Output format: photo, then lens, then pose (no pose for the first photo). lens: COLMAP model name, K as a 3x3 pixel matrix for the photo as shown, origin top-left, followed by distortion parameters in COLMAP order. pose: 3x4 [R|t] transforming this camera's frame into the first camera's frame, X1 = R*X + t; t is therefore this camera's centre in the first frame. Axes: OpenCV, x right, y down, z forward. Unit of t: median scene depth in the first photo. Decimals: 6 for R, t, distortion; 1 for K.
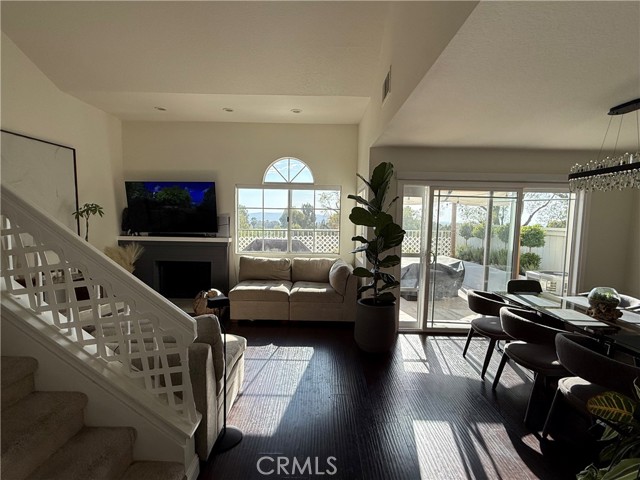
lens RADIAL K [[306.2, 0, 319.2], [0, 306.2, 242.1], [0, 0, 1]] dist [0.001083, 0.000607]
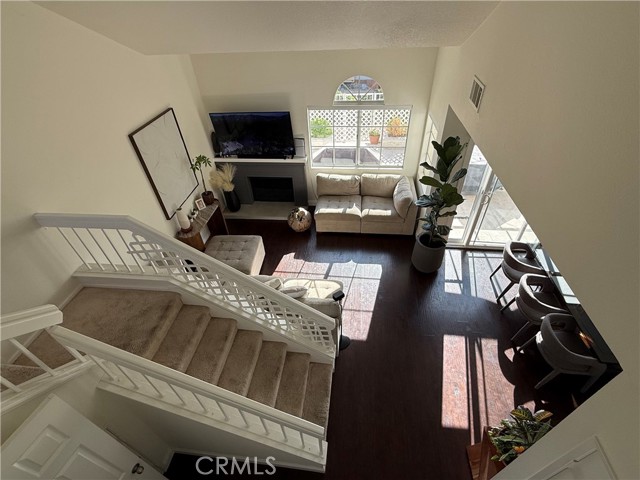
lens RADIAL K [[306.2, 0, 318.9], [0, 306.2, 241.5], [0, 0, 1]] dist [0.001083, 0.000607]
pose [[0.990903, 0.026983, -0.131844, -0.107554], [0.054721, 0.814260, 0.577915, -0.518407], [0.122949, -0.579872, 0.805377, -0.112633]]
